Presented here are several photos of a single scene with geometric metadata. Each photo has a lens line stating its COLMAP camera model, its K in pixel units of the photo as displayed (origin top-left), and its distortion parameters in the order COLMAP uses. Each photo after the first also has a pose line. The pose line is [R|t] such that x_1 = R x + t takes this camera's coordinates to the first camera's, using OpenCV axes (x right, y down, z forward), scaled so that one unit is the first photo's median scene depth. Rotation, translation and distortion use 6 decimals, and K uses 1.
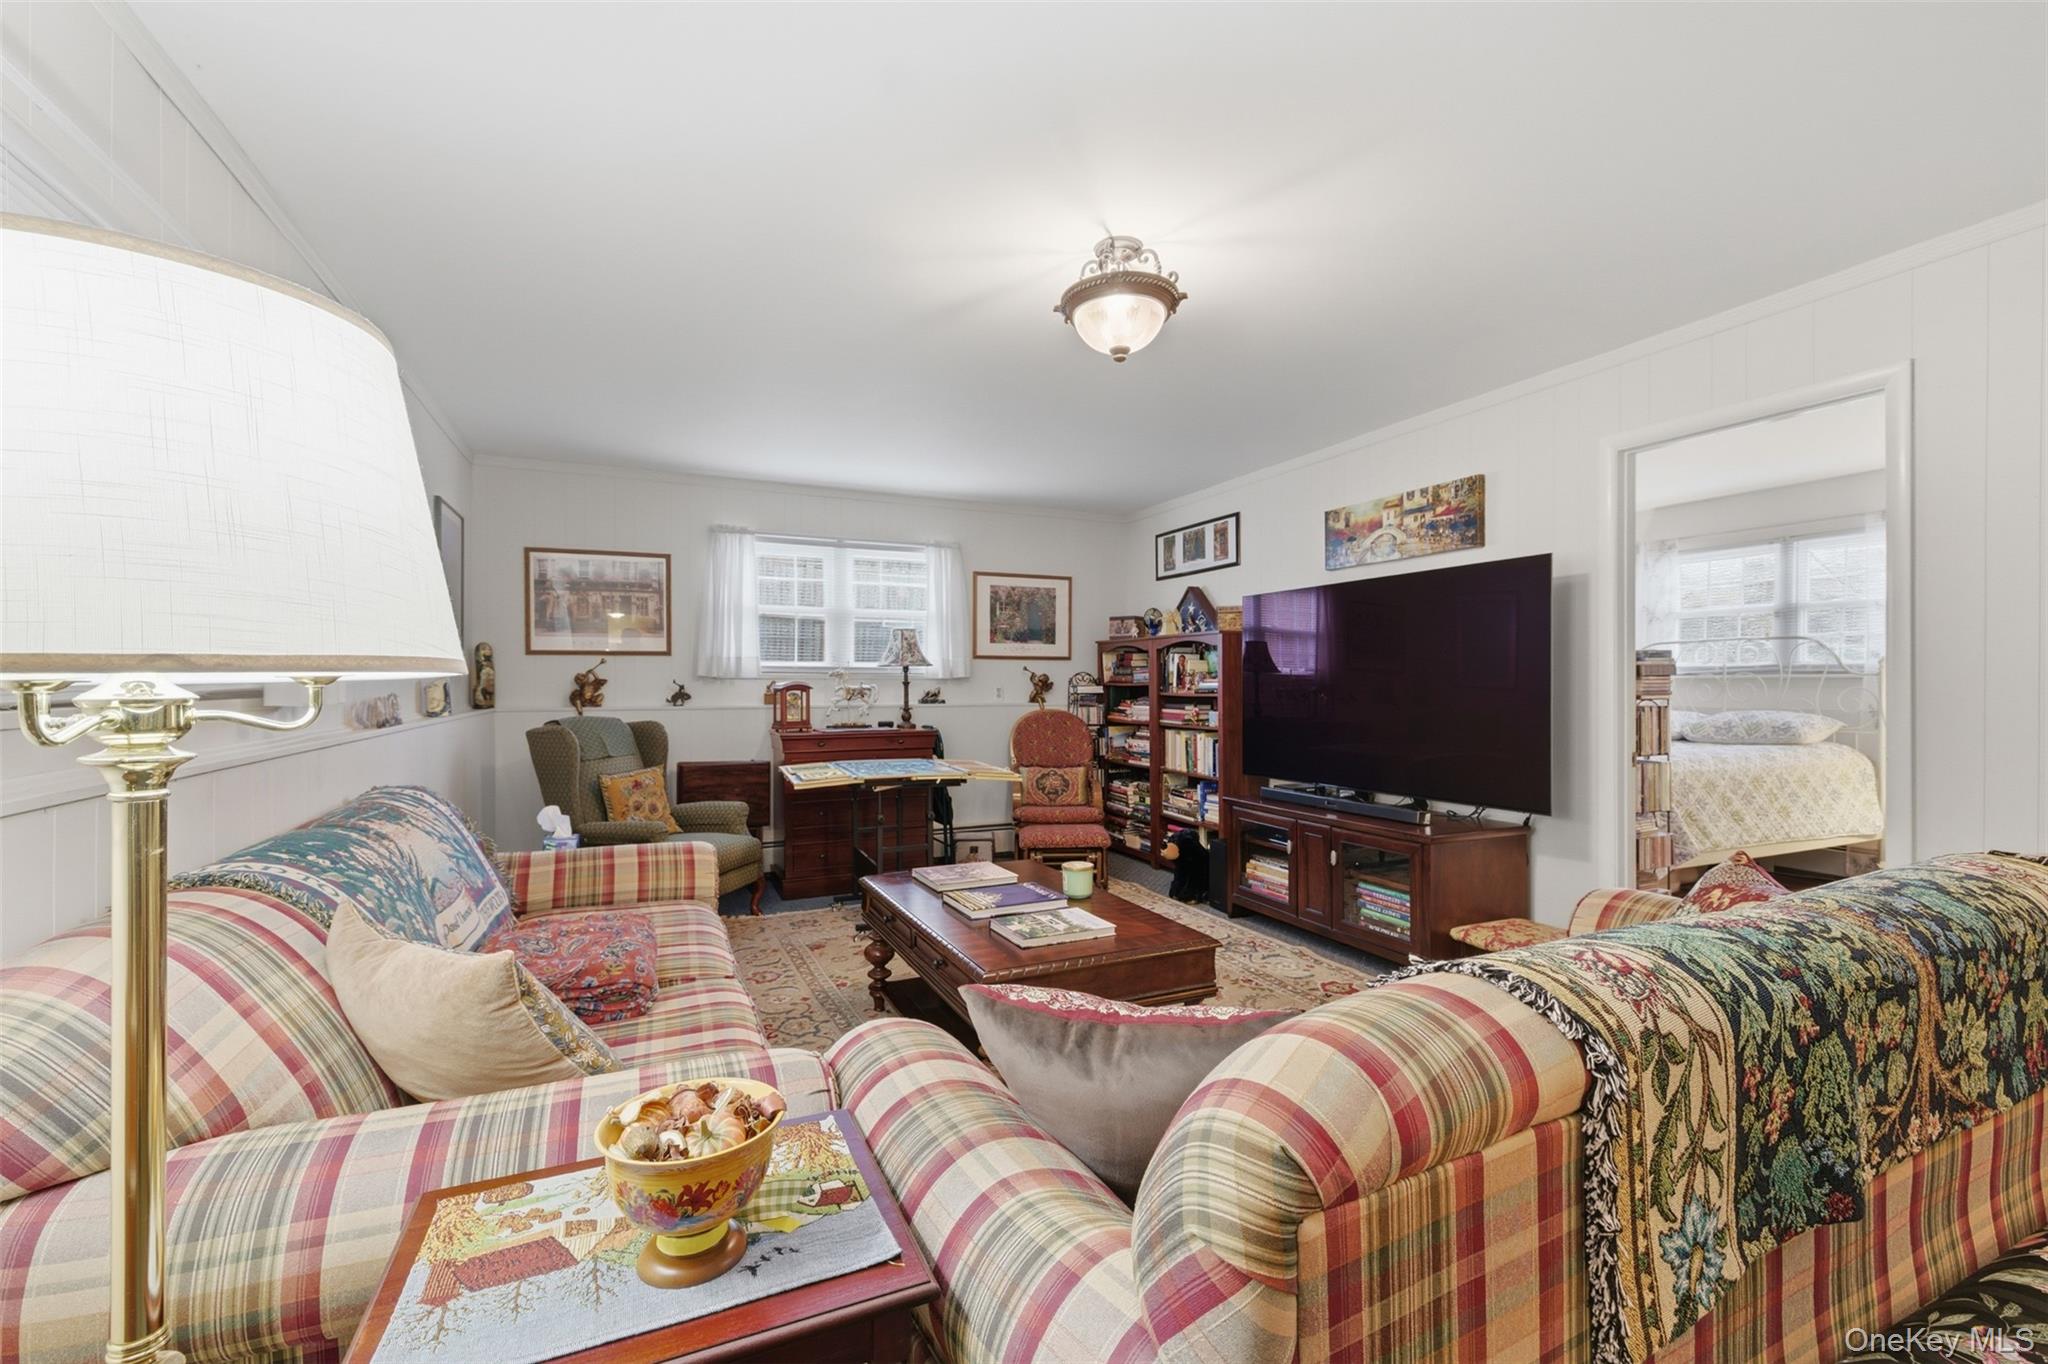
lens RADIAL K [[868.0, 0, 1025.1], [0, 868.0, 680.1], [0, 0, 1]] dist [-0.000287, 0.000636]
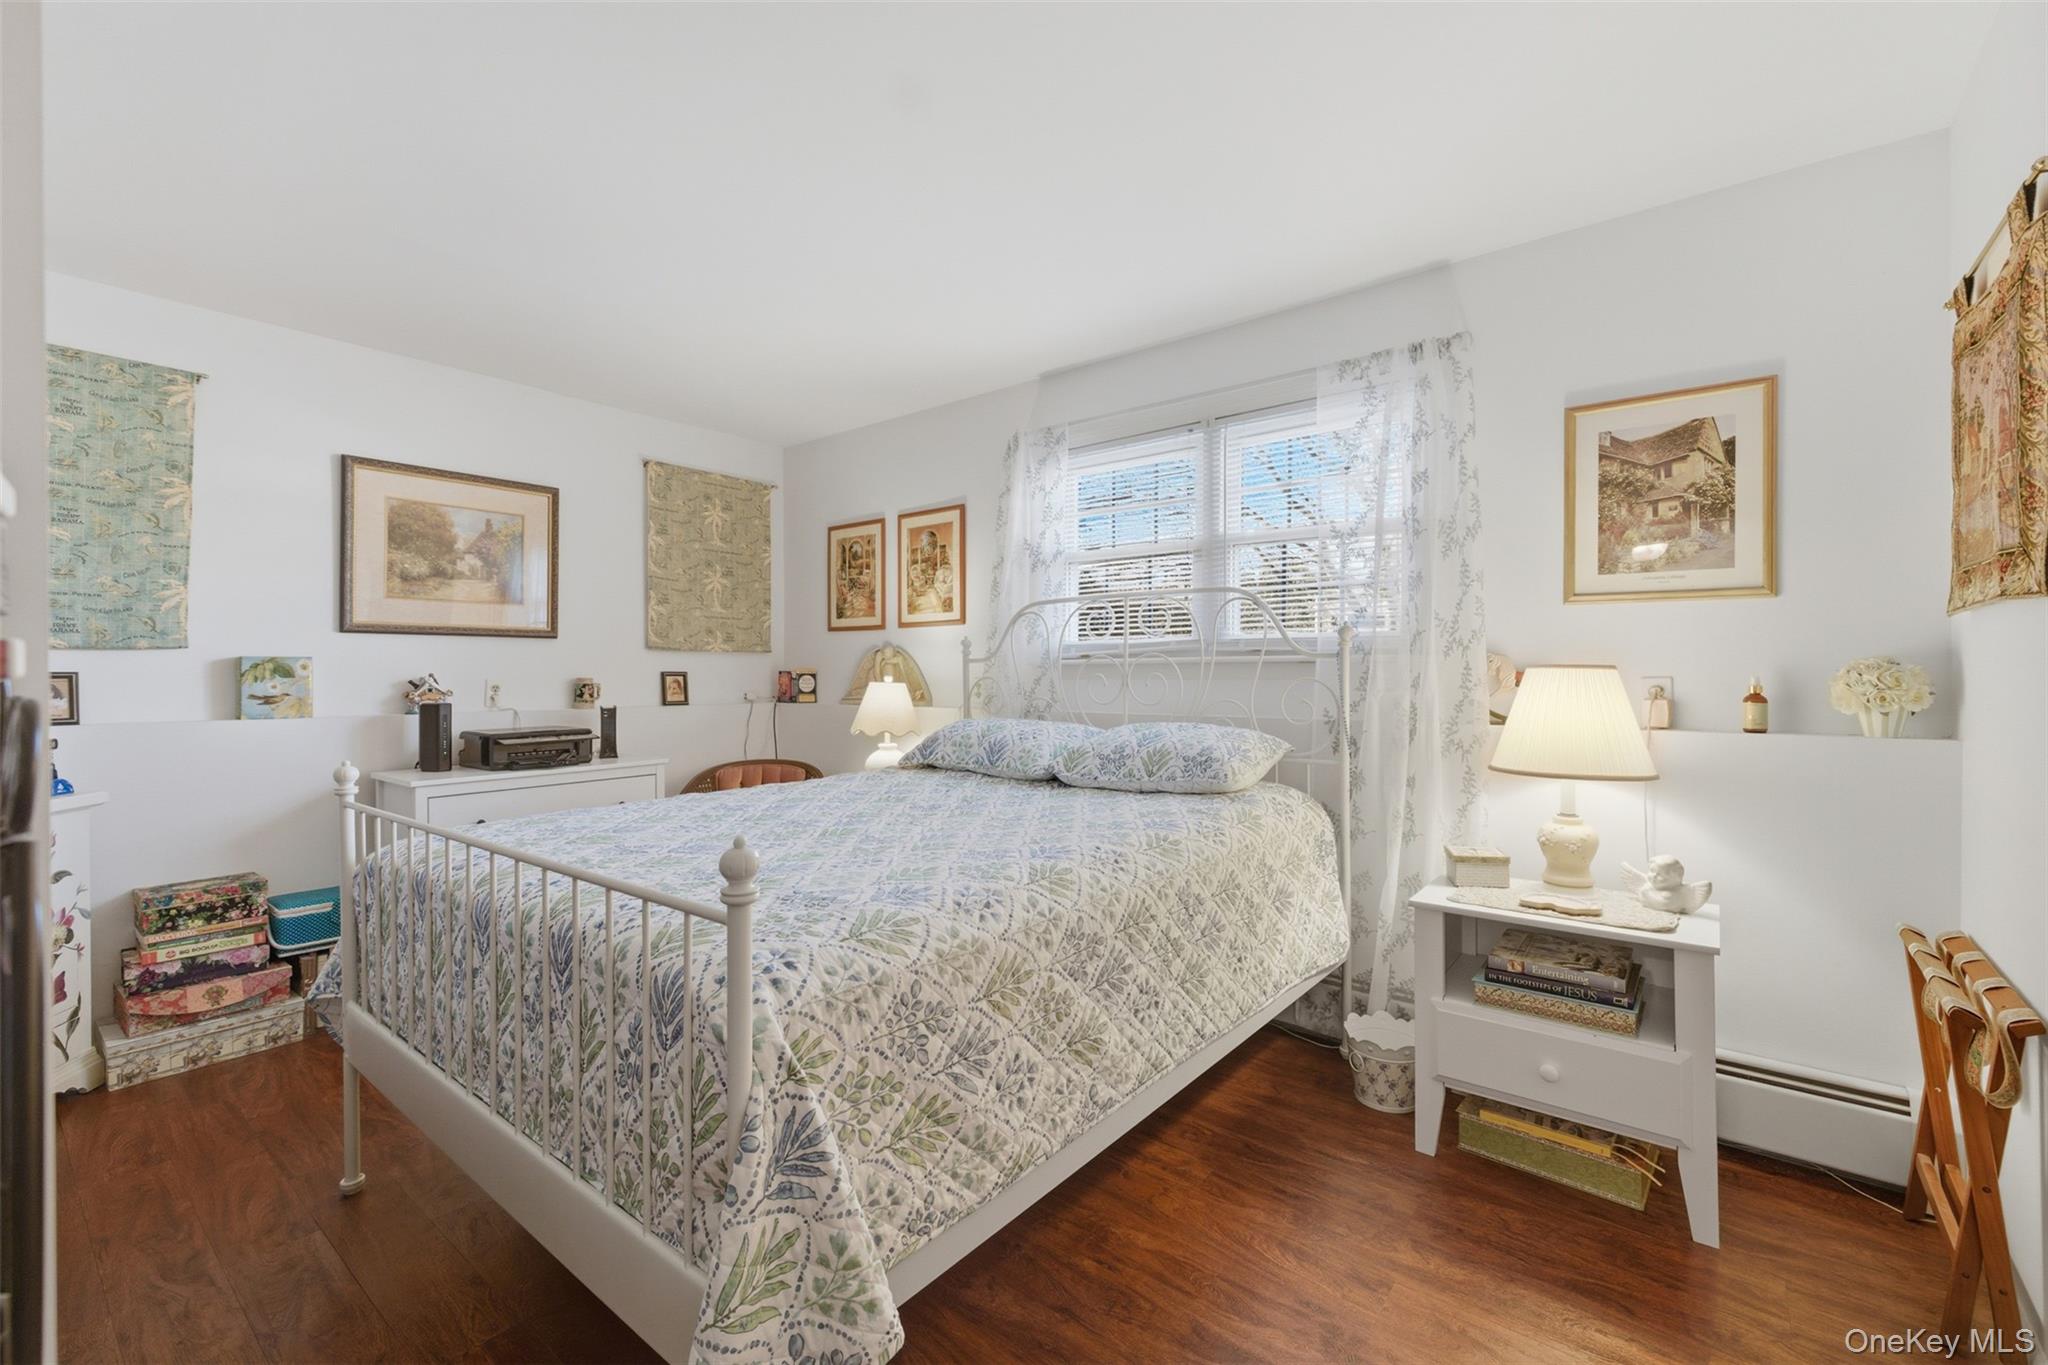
lens RADIAL K [[868.0, 0, 1018.2], [0, 868.0, 676.4], [0, 0, 1]] dist [-0.000287, 0.000636]
pose [[0.888597, -0.005259, 0.458659, 0.549171], [0.003222, 0.999981, 0.005222, 0.003652], [-0.458678, -0.003163, 0.888597, 0.602242]]
